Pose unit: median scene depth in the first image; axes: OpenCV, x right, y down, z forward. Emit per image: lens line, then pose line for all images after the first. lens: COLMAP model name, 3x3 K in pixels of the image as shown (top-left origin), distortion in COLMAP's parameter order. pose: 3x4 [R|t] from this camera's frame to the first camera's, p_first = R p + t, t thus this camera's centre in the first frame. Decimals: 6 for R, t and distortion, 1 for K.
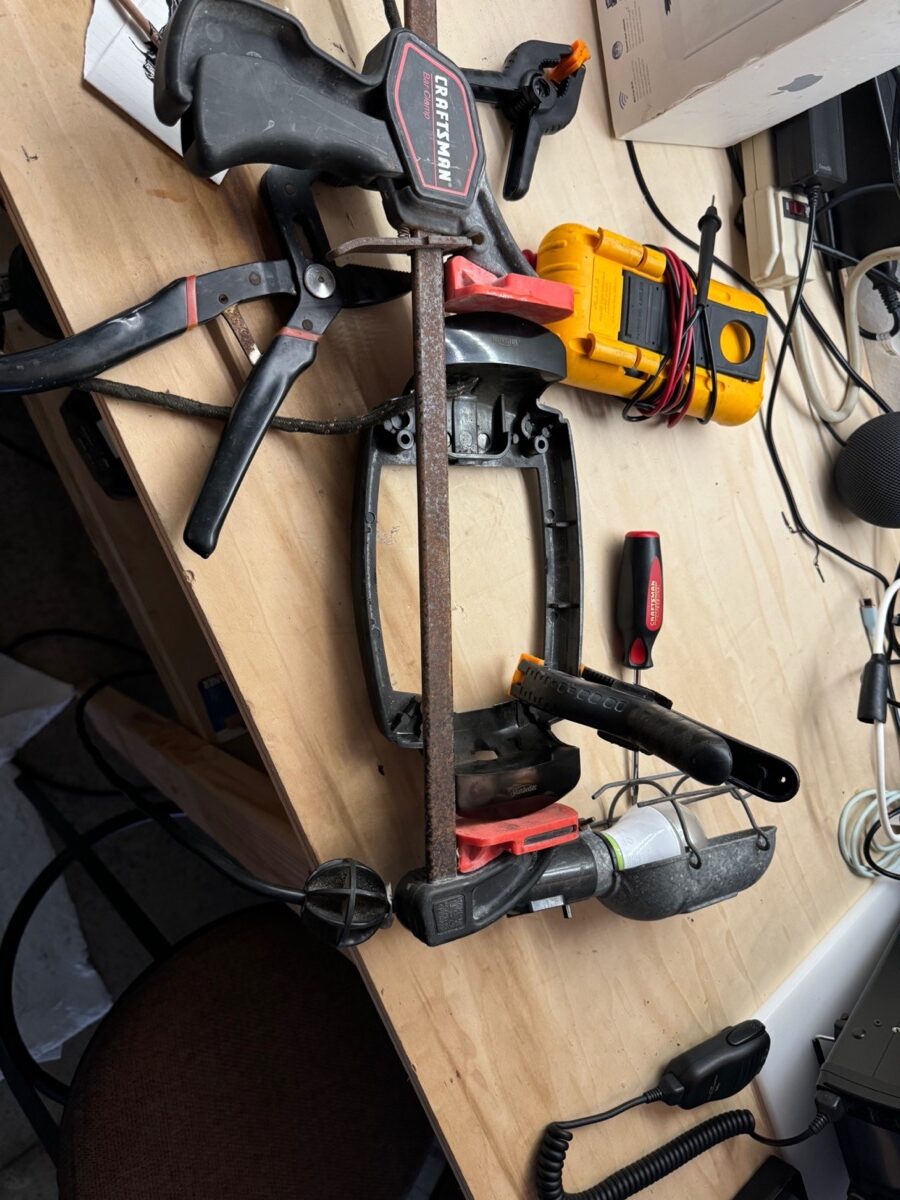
lens RADIAL K [[865.4, 0, 468.5], [0, 865.4, 543.3], [0, 0, 1]] dist [0.039869, -0.087970]
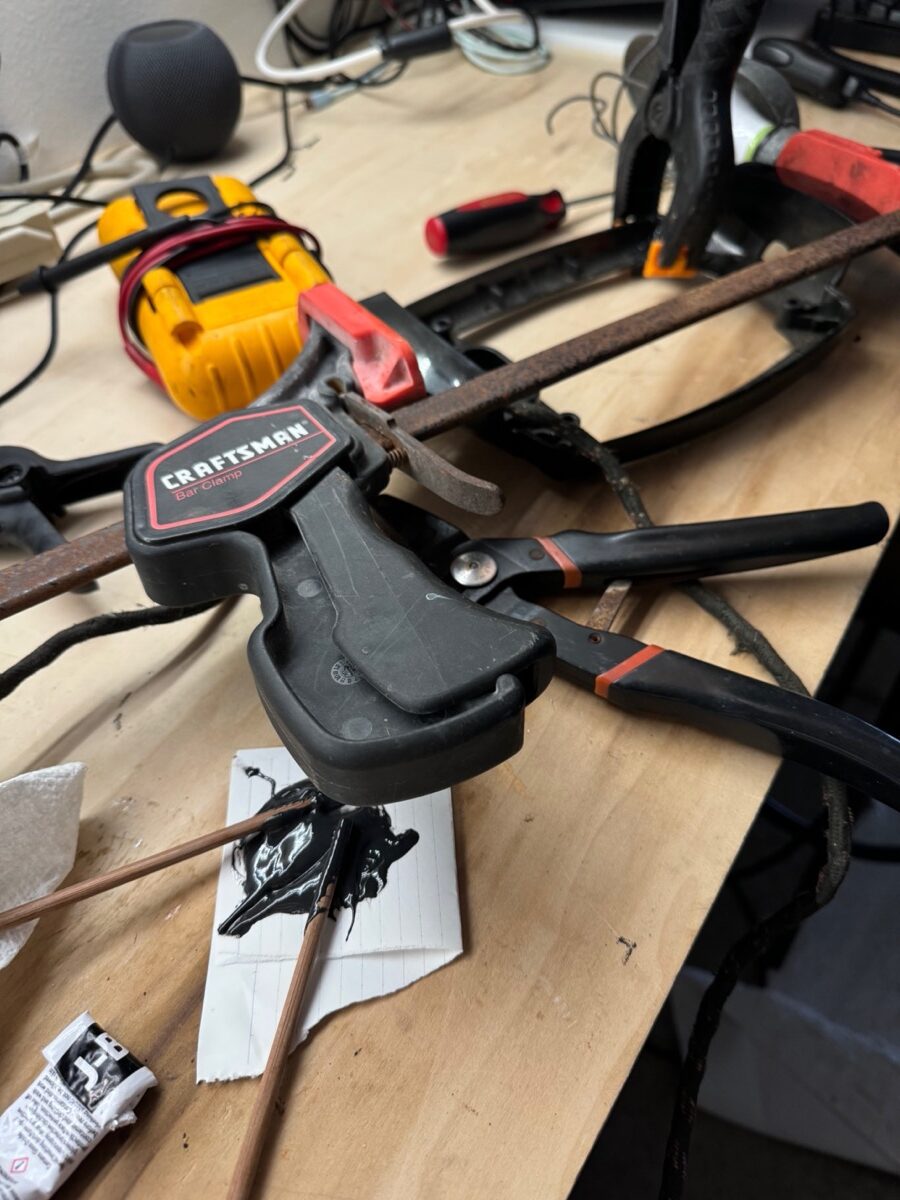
lens RADIAL K [[865.4, 0, 468.5], [0, 865.4, 543.3], [0, 0, 1]] dist [0.039869, -0.087970]
pose [[-0.437675, -0.897290, 0.057541, -0.205767], [0.866401, -0.403768, 0.293803, -0.545743], [-0.240394, 0.178444, 0.954132, 0.335003]]
